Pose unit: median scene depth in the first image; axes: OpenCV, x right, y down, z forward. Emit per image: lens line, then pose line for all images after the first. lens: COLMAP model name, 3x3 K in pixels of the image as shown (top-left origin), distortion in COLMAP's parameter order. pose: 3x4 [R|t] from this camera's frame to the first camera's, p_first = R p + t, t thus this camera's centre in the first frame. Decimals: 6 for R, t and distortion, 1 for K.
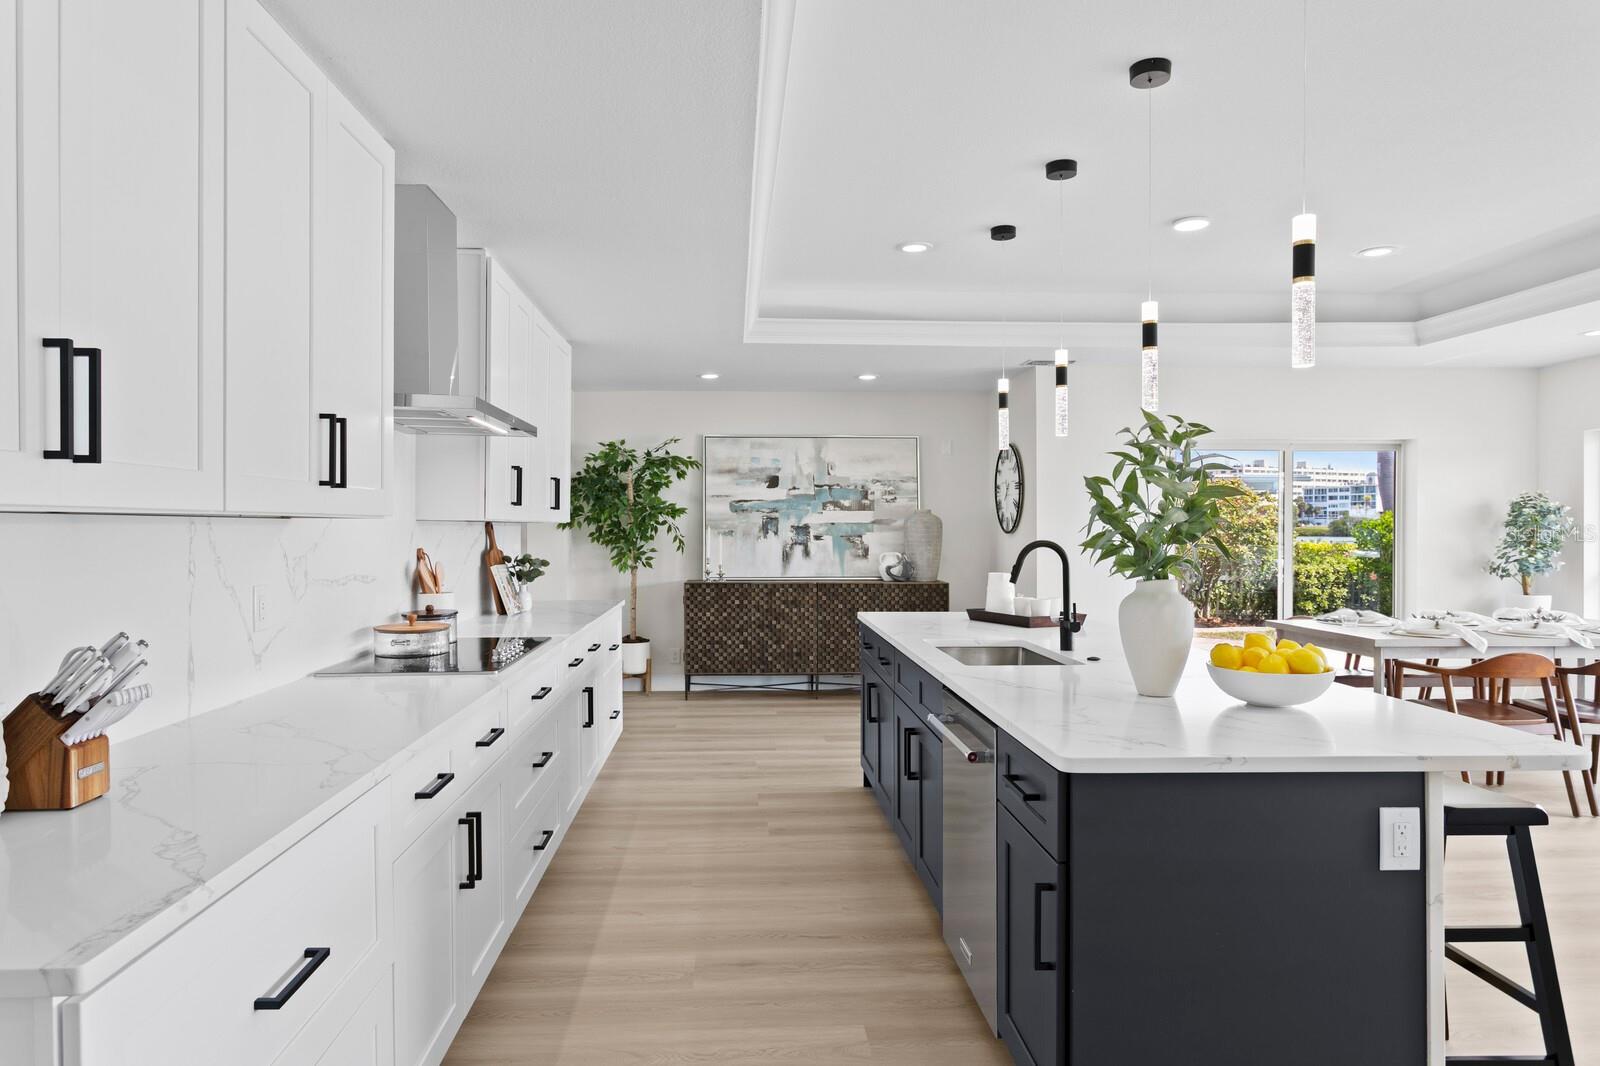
lens RADIAL K [[953.2, 0, 779.2], [0, 953.2, 529.8], [0, 0, 1]] dist [0.004951, 0.006118]
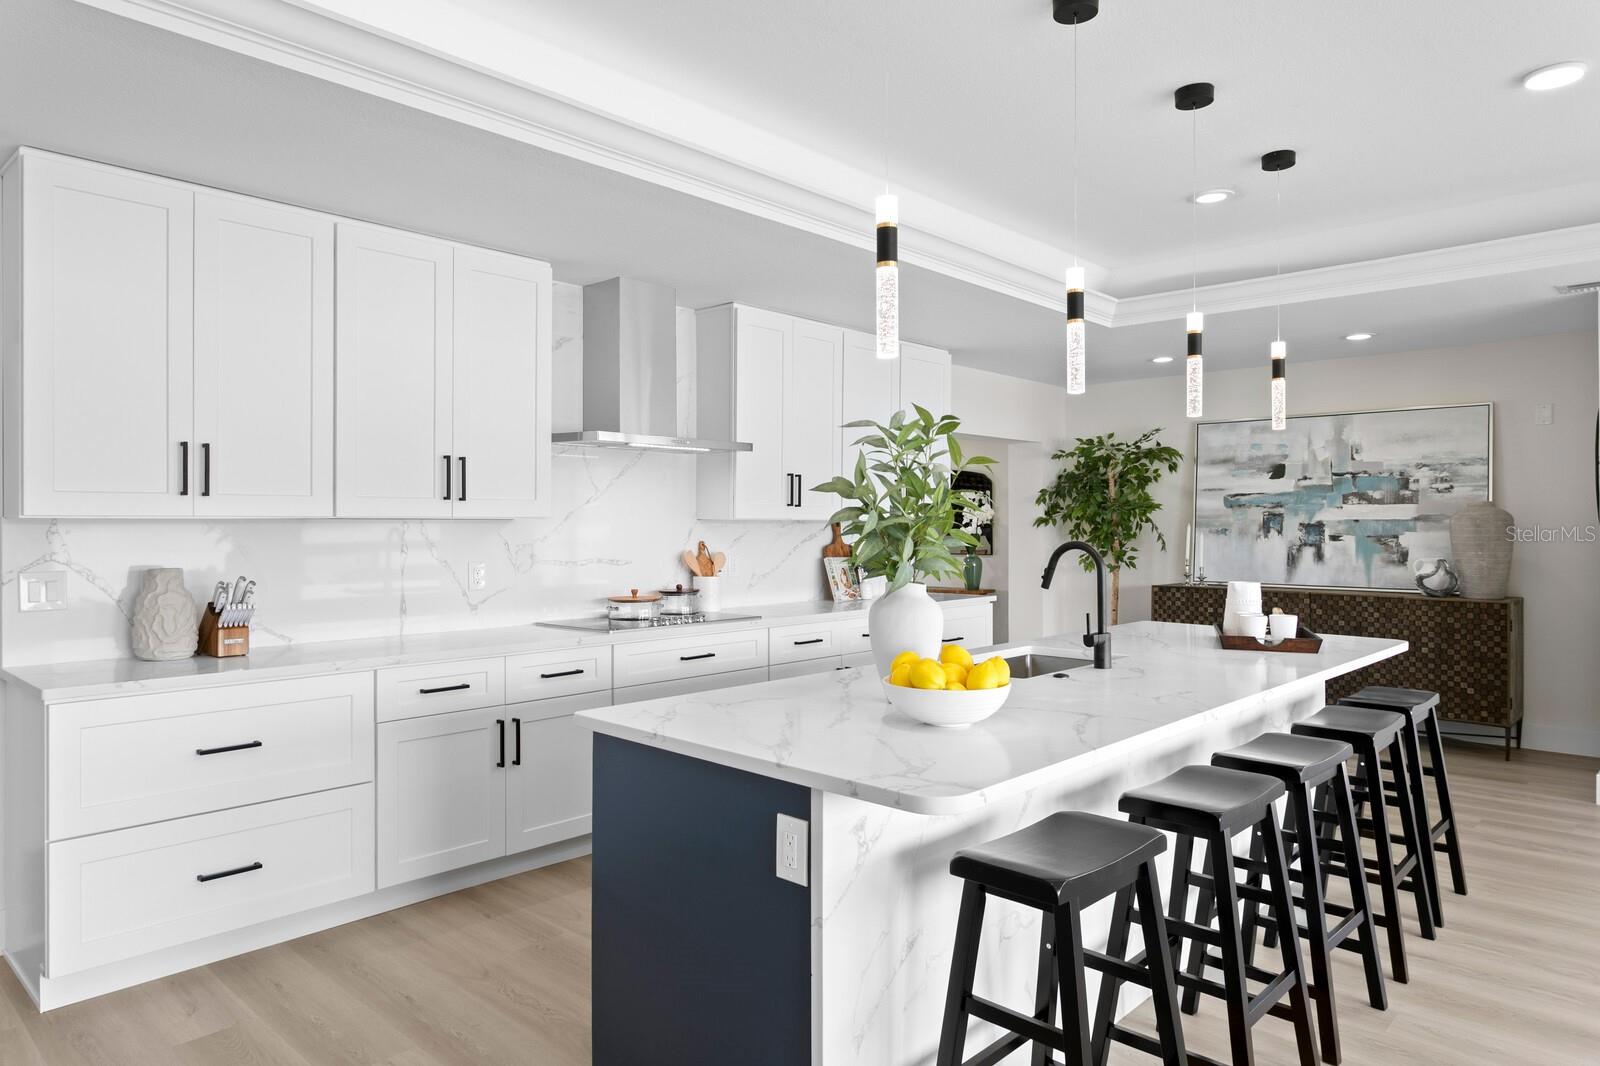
lens RADIAL K [[995.4, 0, 783.5], [0, 995.4, 528.9], [0, 0, 1]] dist [-0.003597, 0.006892]
pose [[0.690147, 0.004440, -0.723656, 0.376046], [-0.002650, 0.999990, 0.003608, -0.001553], [0.723665, -0.000572, 0.690152, 0.081949]]
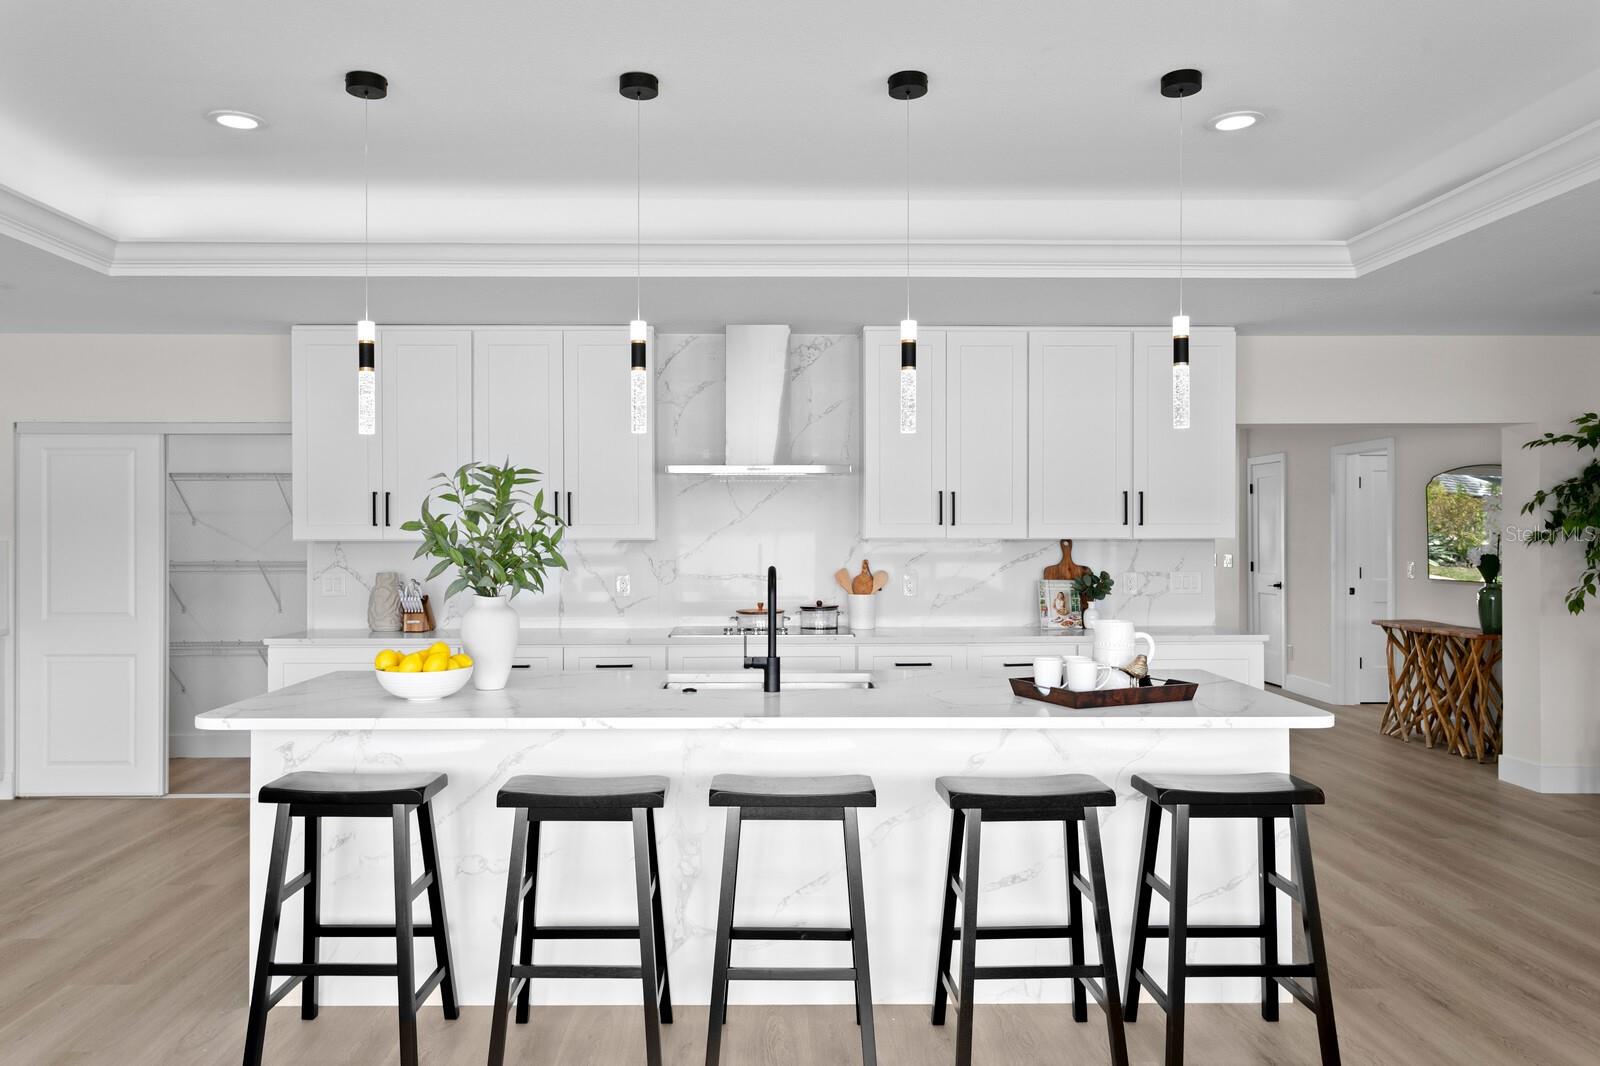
lens RADIAL K [[1138.4, 0, 800.2], [0, 1138.4, 534.3], [0, 0, 1]] dist [-0.026691, 0.028765]
pose [[-0.025214, 0.000096, -0.999682, 0.664866], [-0.001147, 0.999999, 0.000125, -0.009012], [0.999681, 0.001150, -0.025214, 0.526838]]
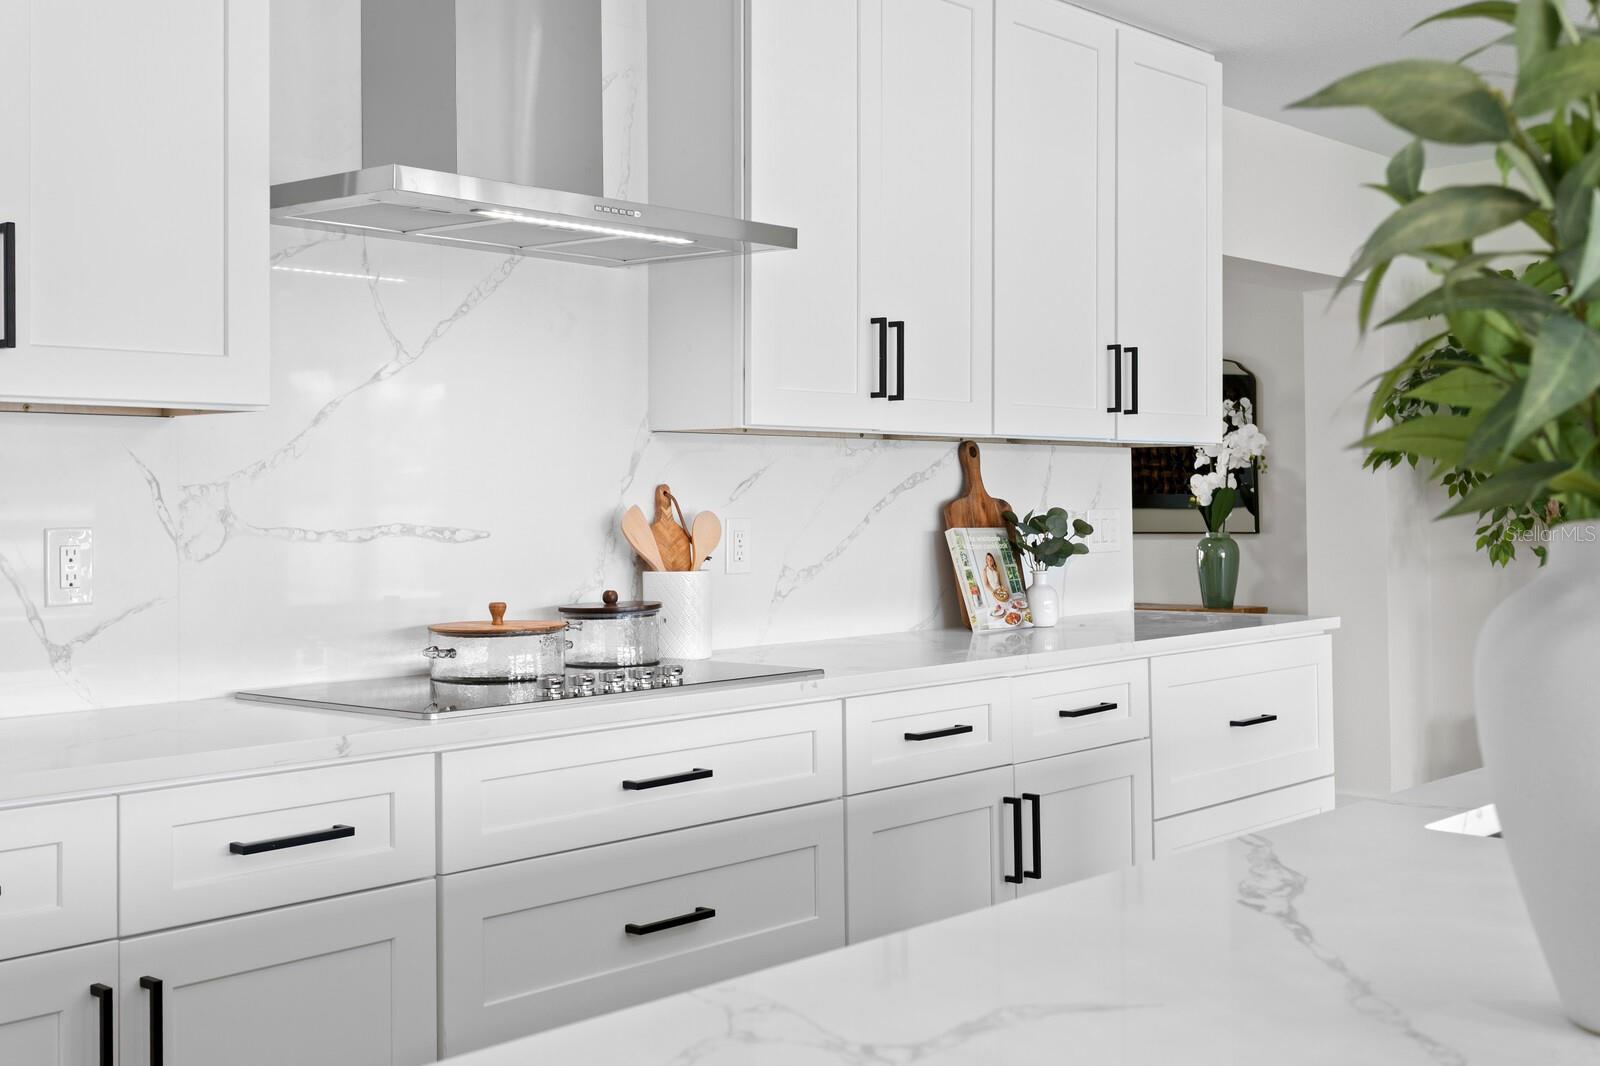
lens RADIAL K [[1774.7, 0, 773.8], [0, 1774.7, 496.2], [0, 0, 1]] dist [0.018511, 0.000000]
pose [[0.696338, -0.007507, -0.717675, 0.202669], [0.005444, 0.999972, -0.005177, 0.017016], [0.717694, -0.000302, 0.696359, 0.202624]]
